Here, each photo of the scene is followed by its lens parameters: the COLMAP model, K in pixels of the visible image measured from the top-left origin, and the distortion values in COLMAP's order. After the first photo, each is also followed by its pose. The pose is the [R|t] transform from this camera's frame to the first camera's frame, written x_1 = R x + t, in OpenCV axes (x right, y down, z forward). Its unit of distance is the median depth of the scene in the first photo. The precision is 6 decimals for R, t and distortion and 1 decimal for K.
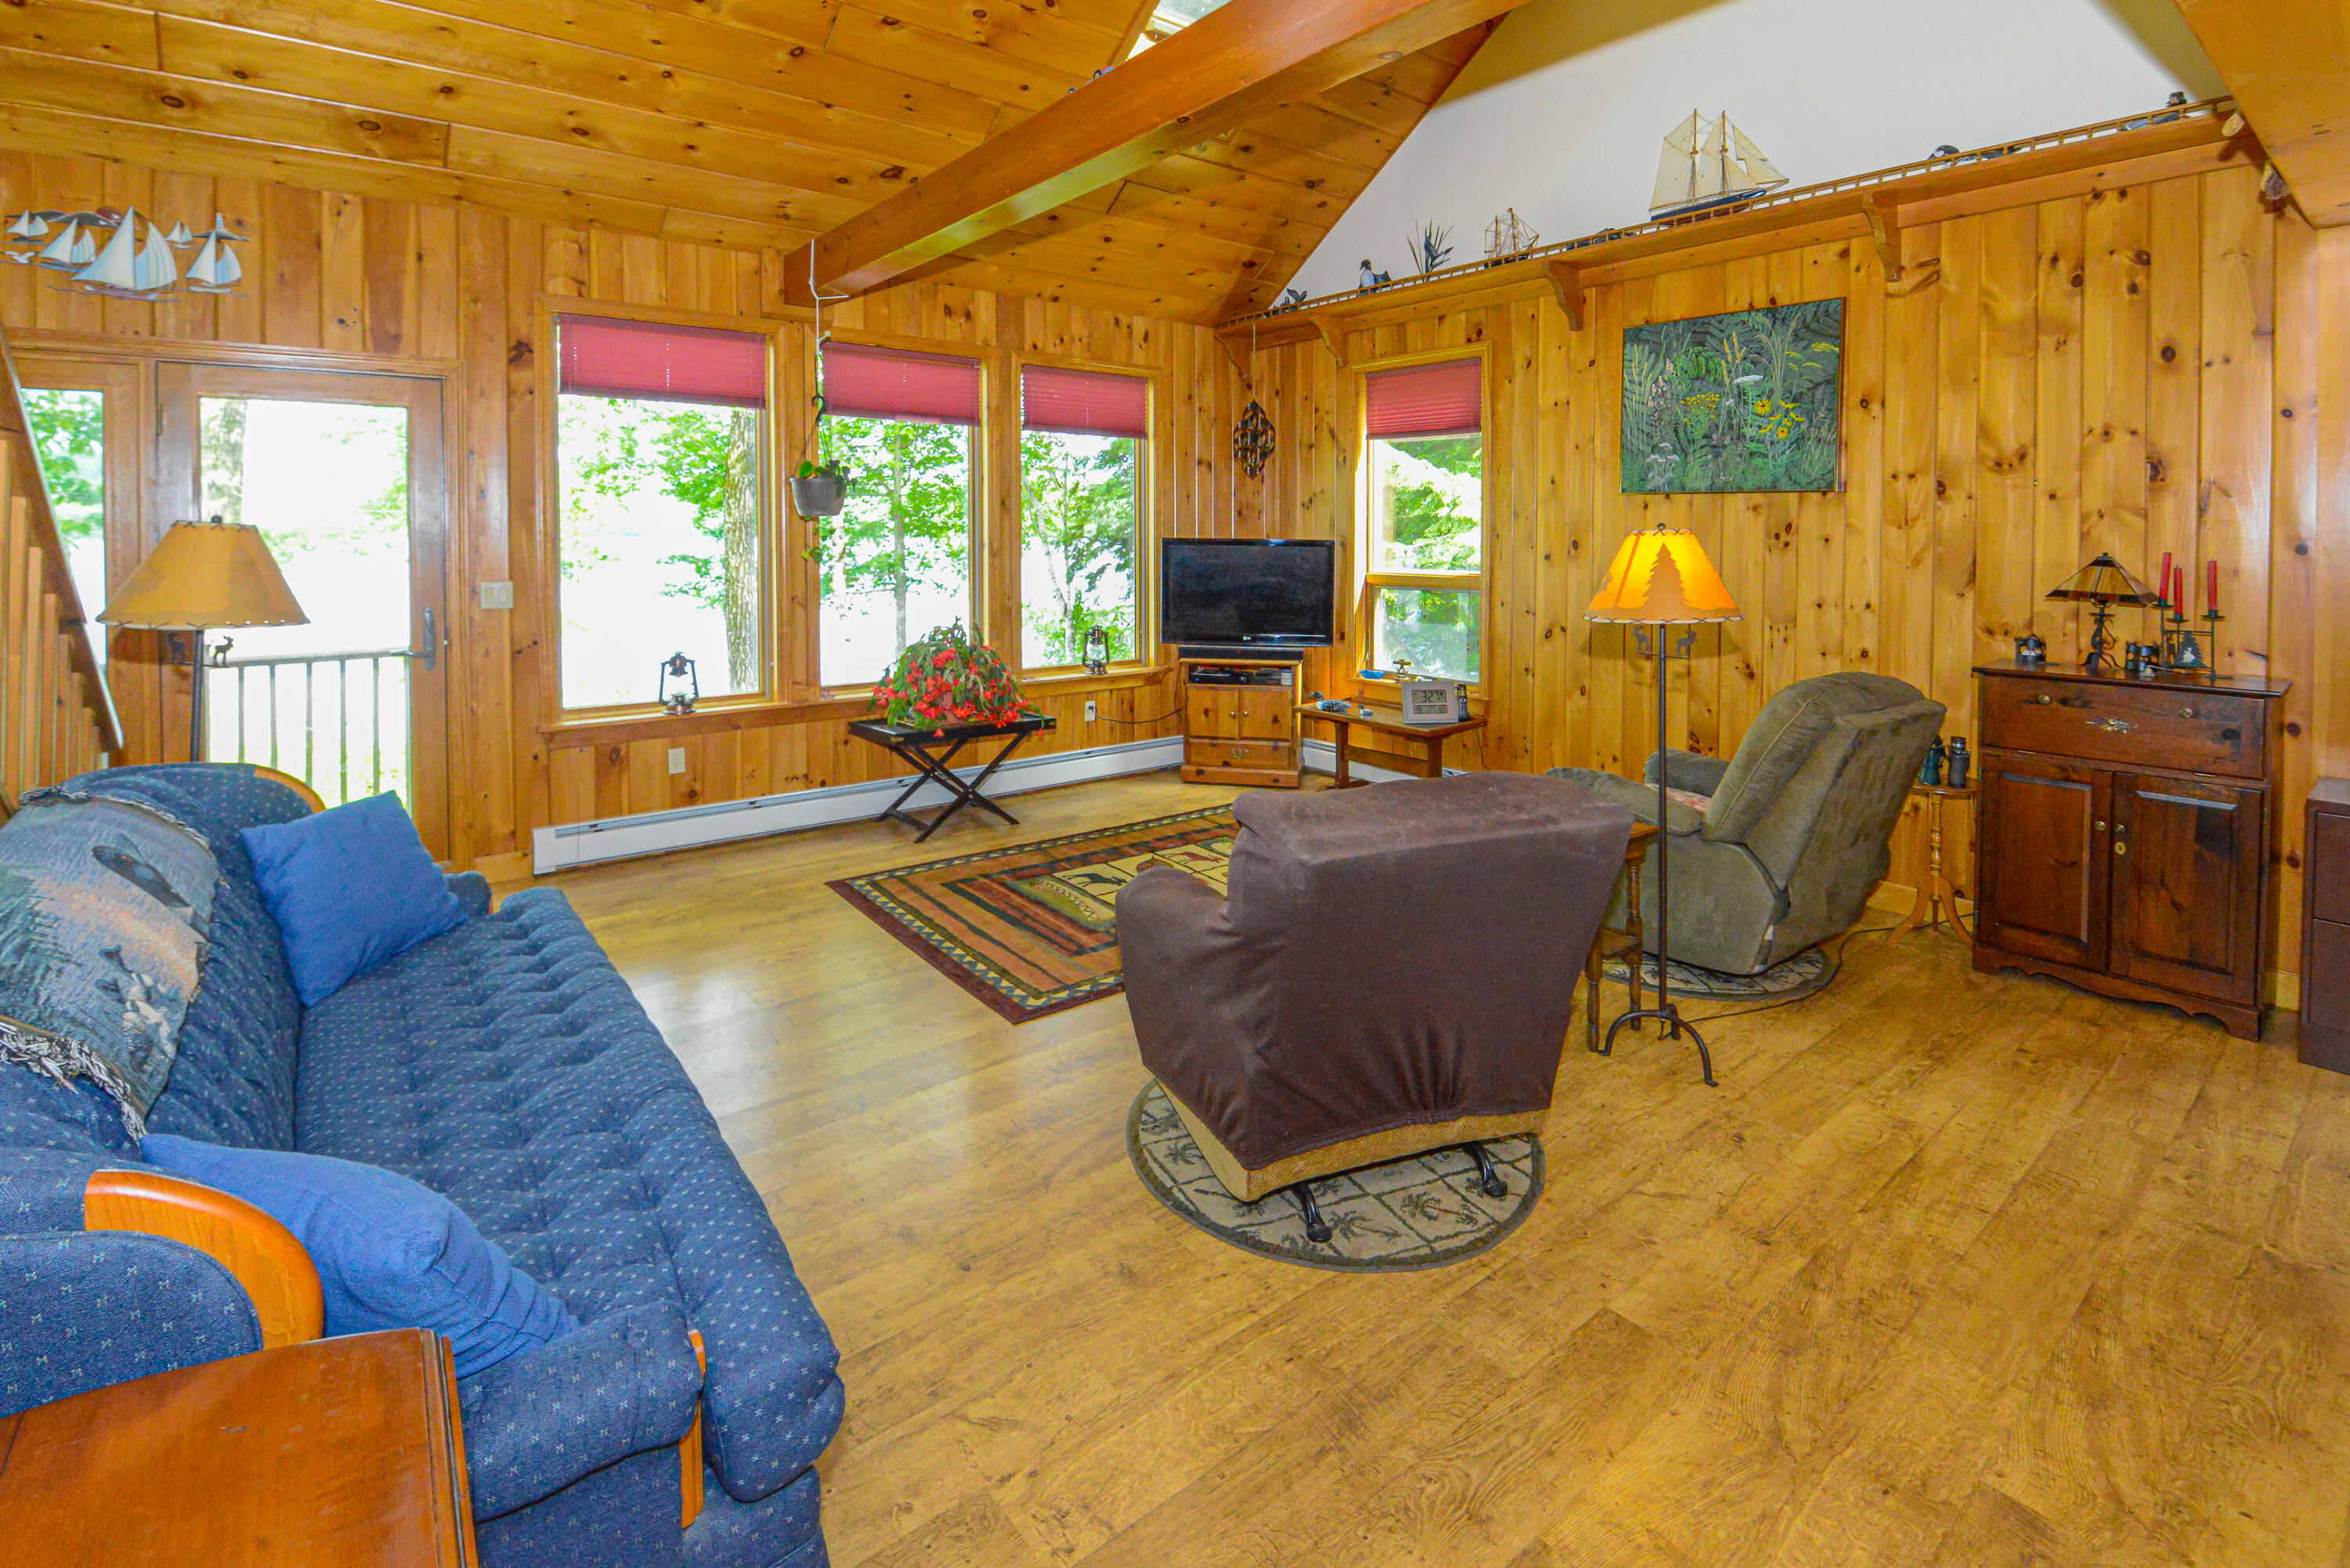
lens RADIAL K [[1041.3, 0, 1250.4], [0, 1041.3, 552.8], [0, 0, 1]] dist [-0.005085, -0.004471]
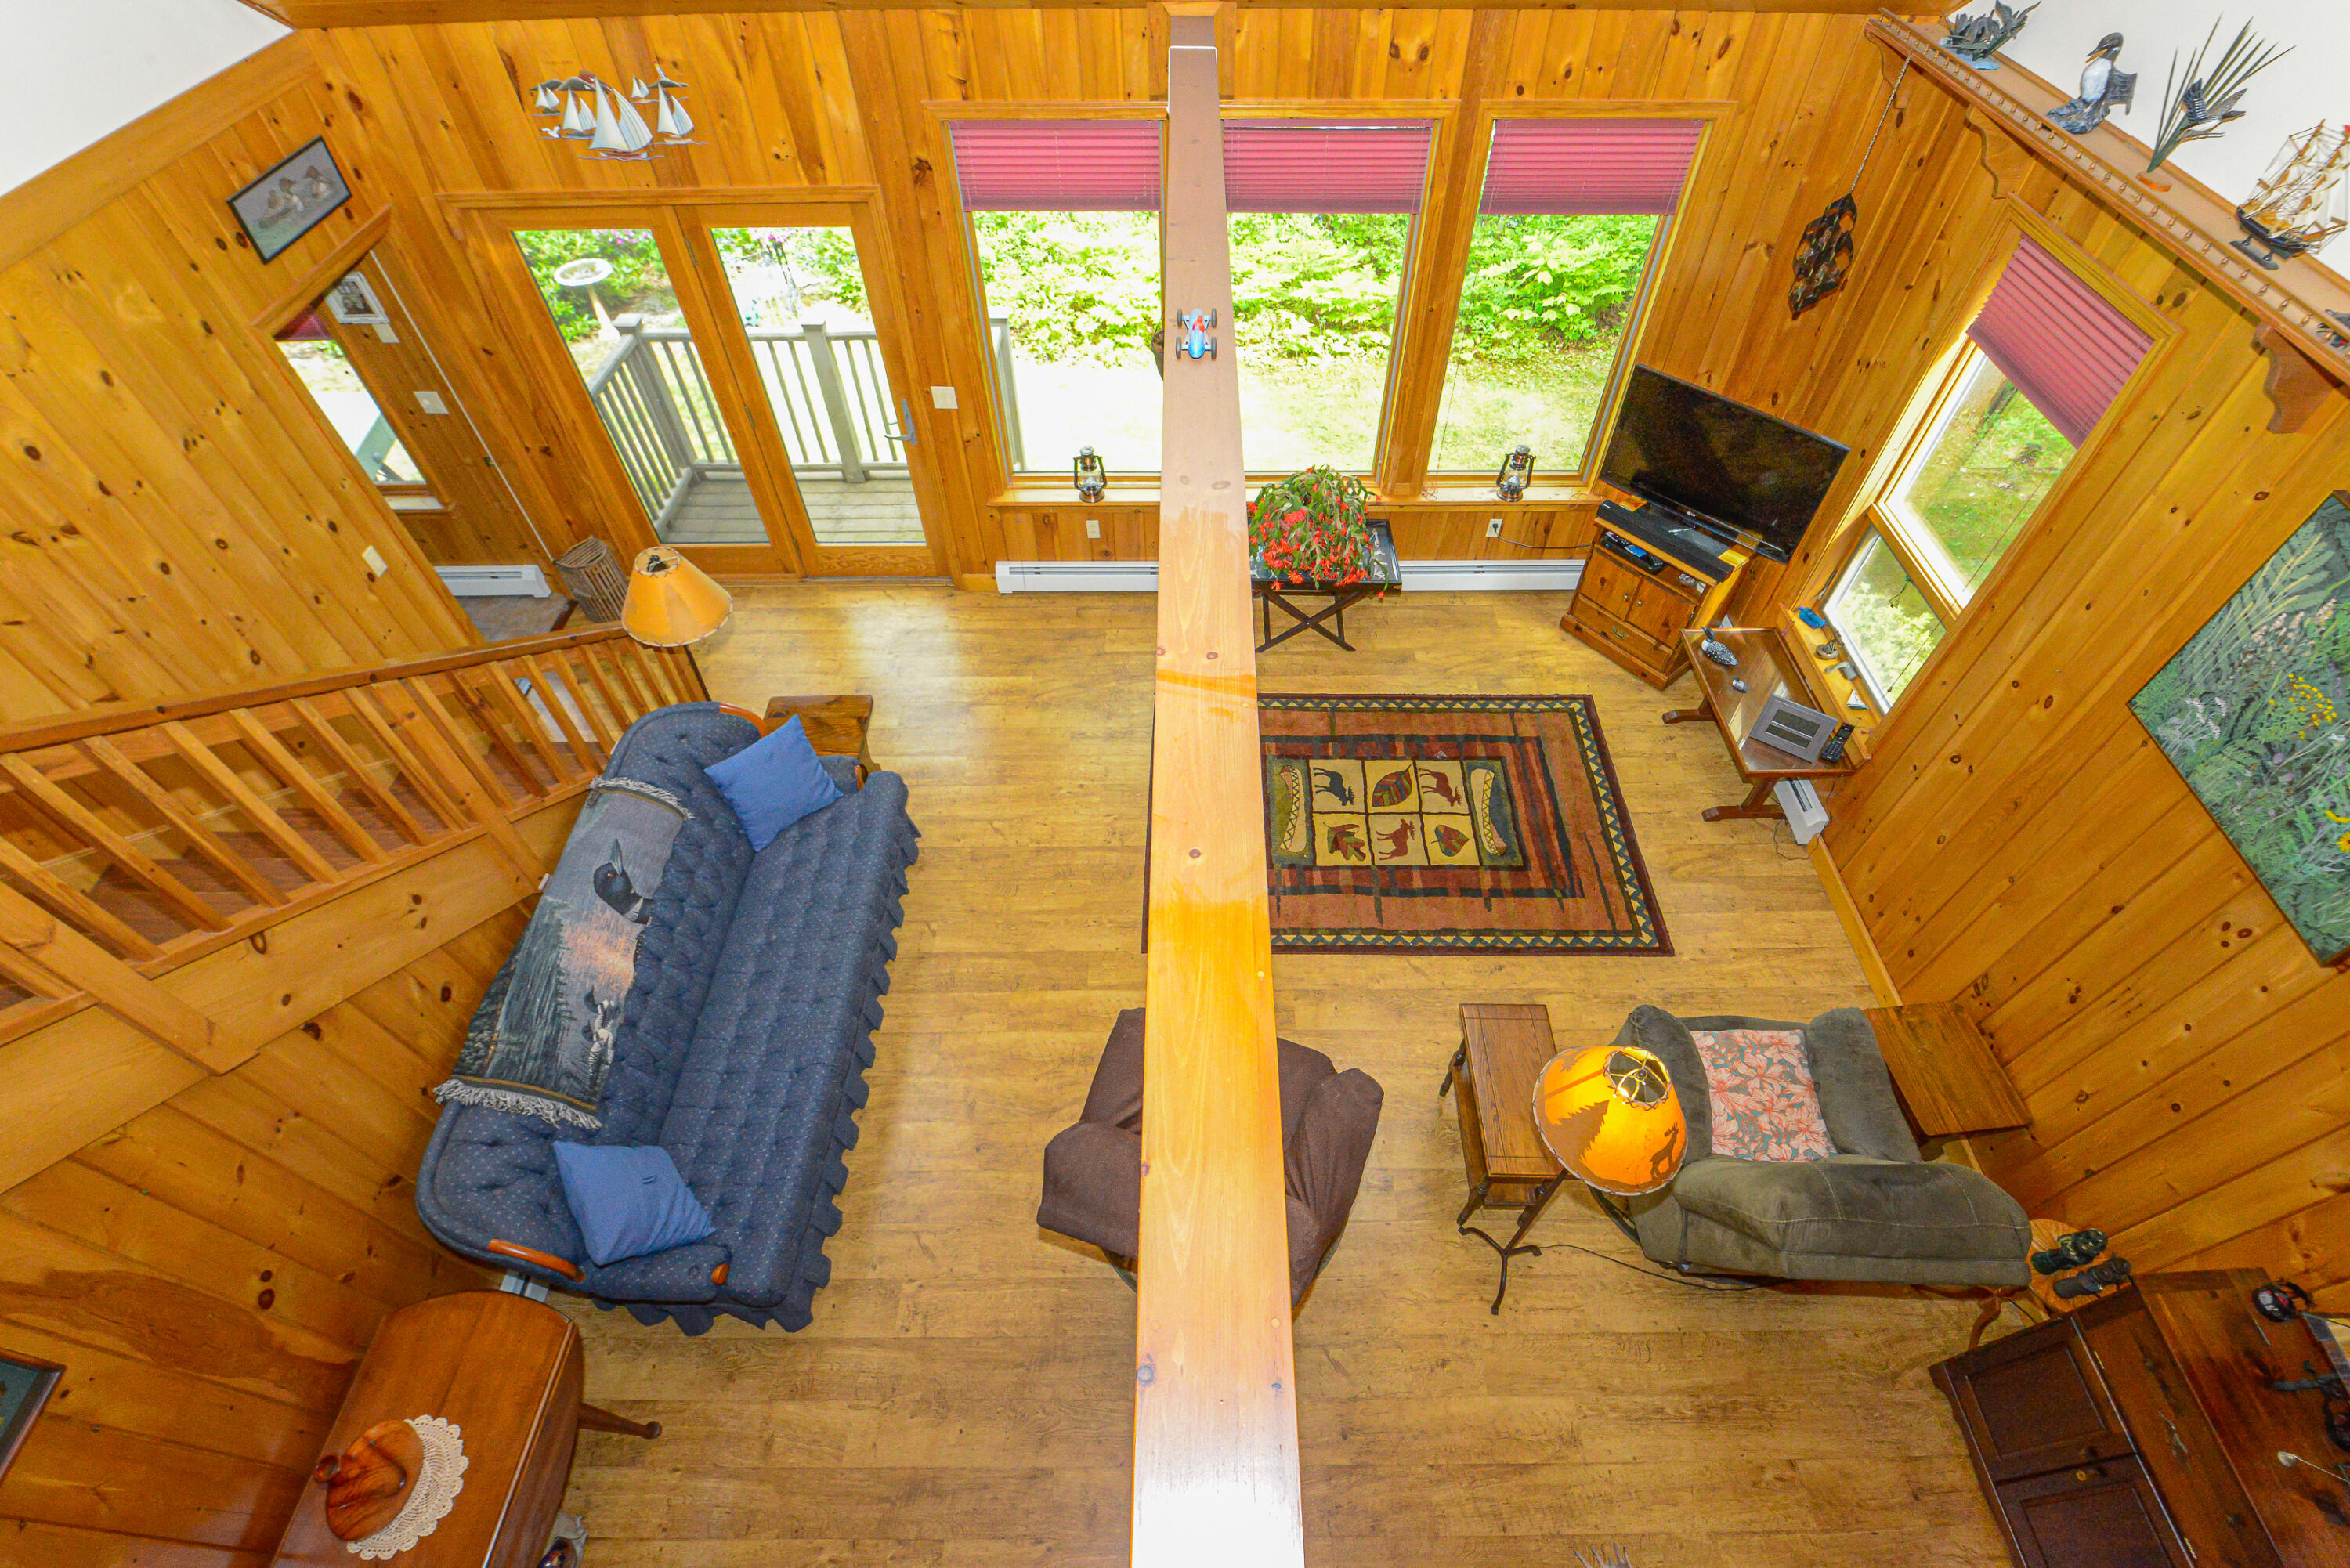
lens RADIAL K [[1041.3, 0, 1278.8], [0, 1041.3, 814.9], [0, 0, 1]] dist [-0.005085, -0.004471]
pose [[0.774203, 0.516081, -0.366428, 0.233787], [-0.063922, 0.639726, 0.765940, -0.524350], [0.629701, -0.569571, 0.528267, 0.292839]]
